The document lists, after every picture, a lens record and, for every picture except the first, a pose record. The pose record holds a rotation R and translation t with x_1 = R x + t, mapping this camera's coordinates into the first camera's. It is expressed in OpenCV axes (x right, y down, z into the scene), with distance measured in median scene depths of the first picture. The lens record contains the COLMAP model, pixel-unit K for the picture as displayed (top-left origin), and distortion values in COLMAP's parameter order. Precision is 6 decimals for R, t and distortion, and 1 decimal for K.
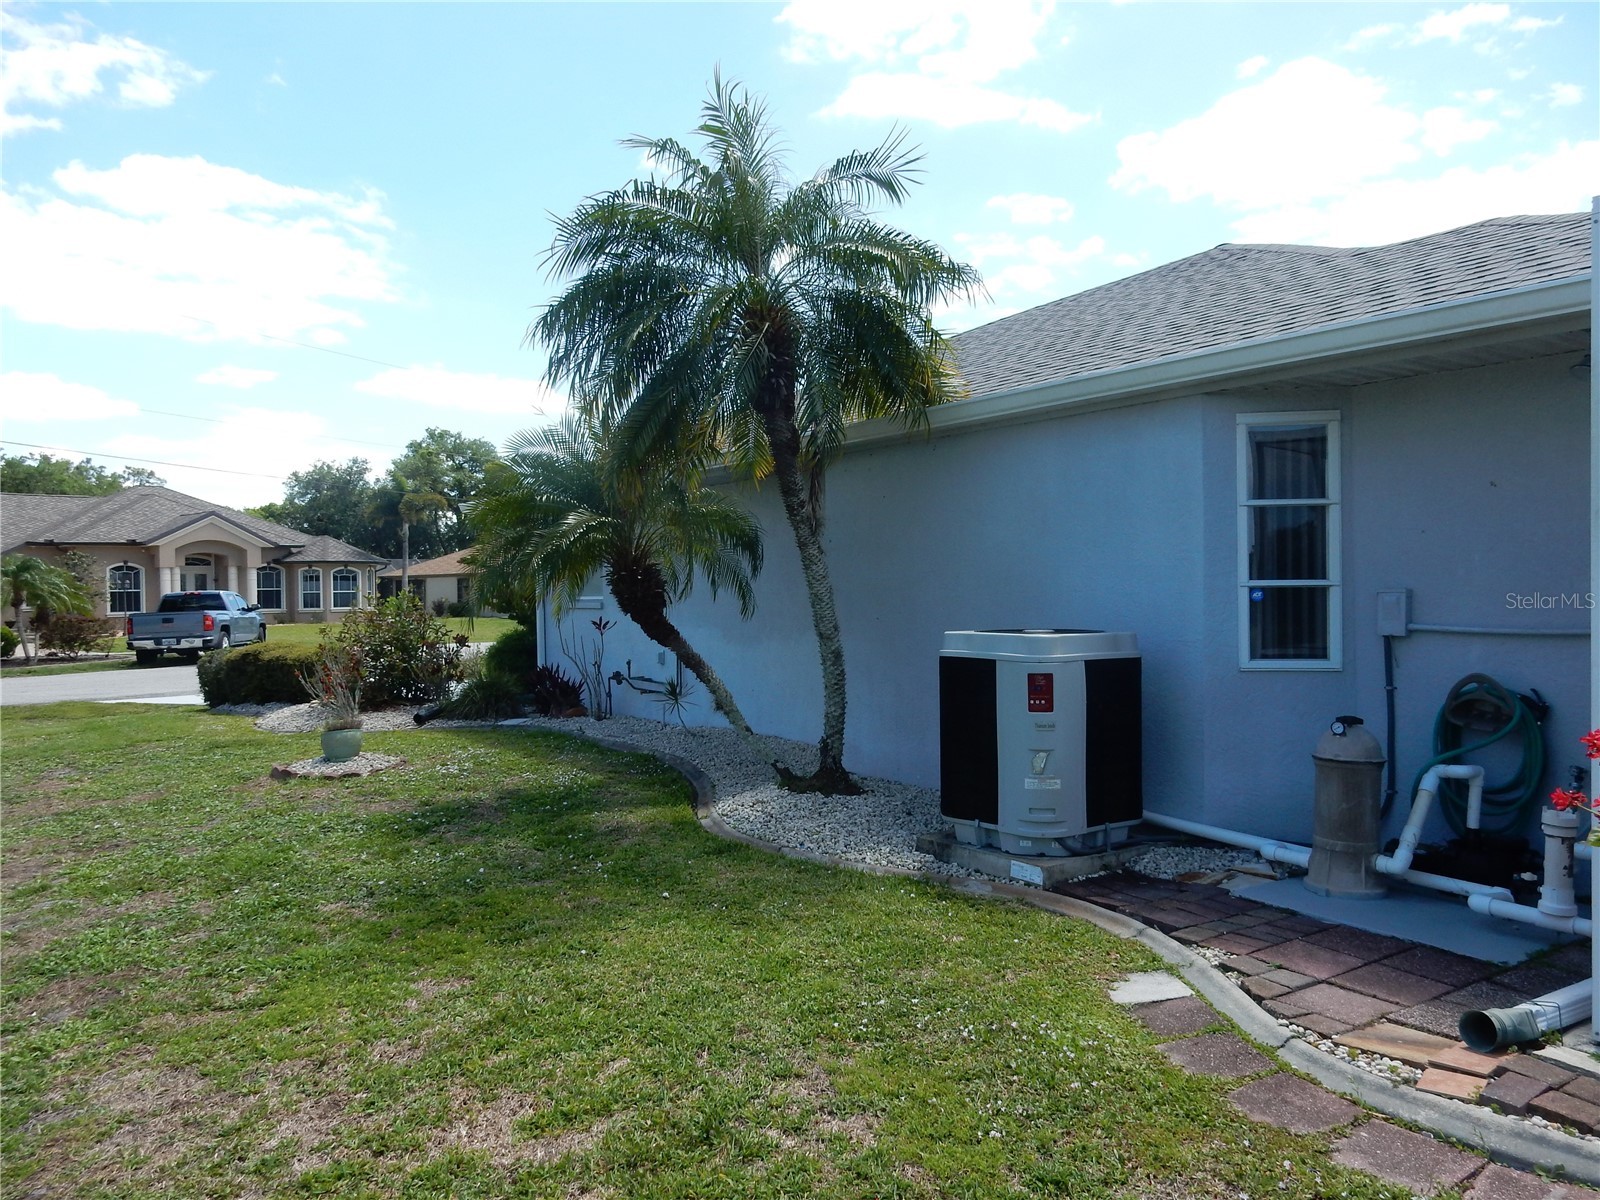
lens RADIAL K [[1171.6, 0, 795.5], [0, 1171.6, 596.1], [0, 0, 1]] dist [-0.011917, 0.002991]
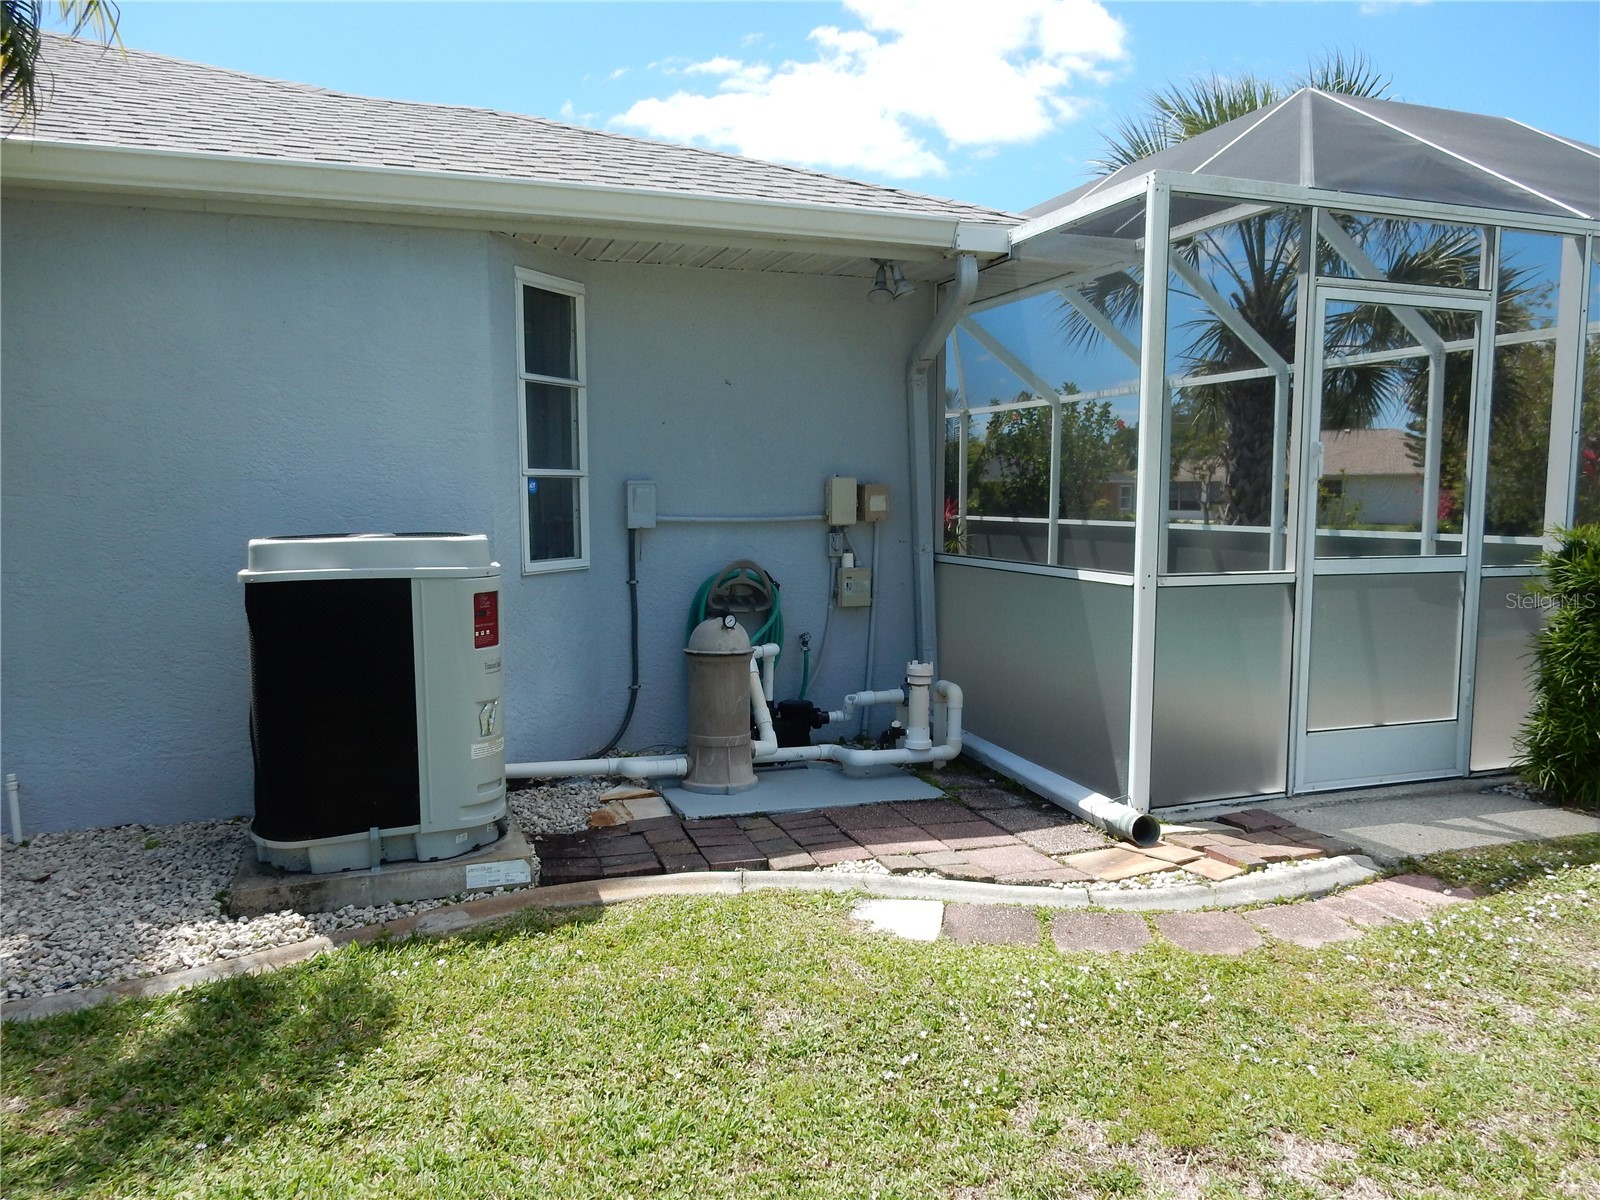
lens RADIAL K [[1171.6, 0, 795.5], [0, 1171.6, 596.1], [0, 0, 1]] dist [-0.011917, 0.002991]
pose [[0.248981, -0.077945, 0.965367, -0.451465], [0.006924, 0.996874, 0.078703, 0.015380], [-0.968484, -0.012911, 0.248743, 0.689612]]
